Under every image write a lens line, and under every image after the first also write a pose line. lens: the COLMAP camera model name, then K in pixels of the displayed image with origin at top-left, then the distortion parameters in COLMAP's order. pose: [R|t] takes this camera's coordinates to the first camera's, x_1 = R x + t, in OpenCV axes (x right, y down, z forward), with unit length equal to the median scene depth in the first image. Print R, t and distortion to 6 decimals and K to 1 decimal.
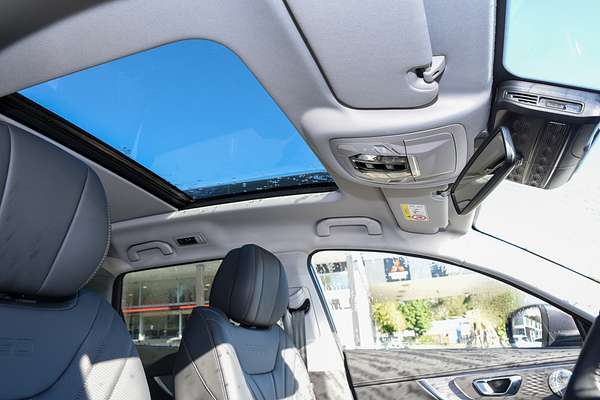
lens RADIAL K [[428.4, 0, 300.5], [0, 428.4, 186.5], [0, 0, 1]] dist [-0.096583, 0.001091]
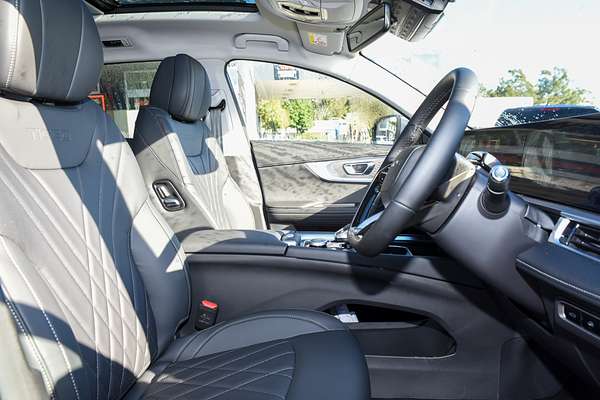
lens RADIAL K [[433.9, 0, 300.0], [0, 433.9, 200.0], [0, 0, 1]] dist [-0.076007, -0.000181]
pose [[0.966192, -0.011931, 0.257549, -0.100418], [-0.112692, 0.878911, 0.463481, -0.086616], [-0.231892, -0.476836, 0.847852, -0.259039]]
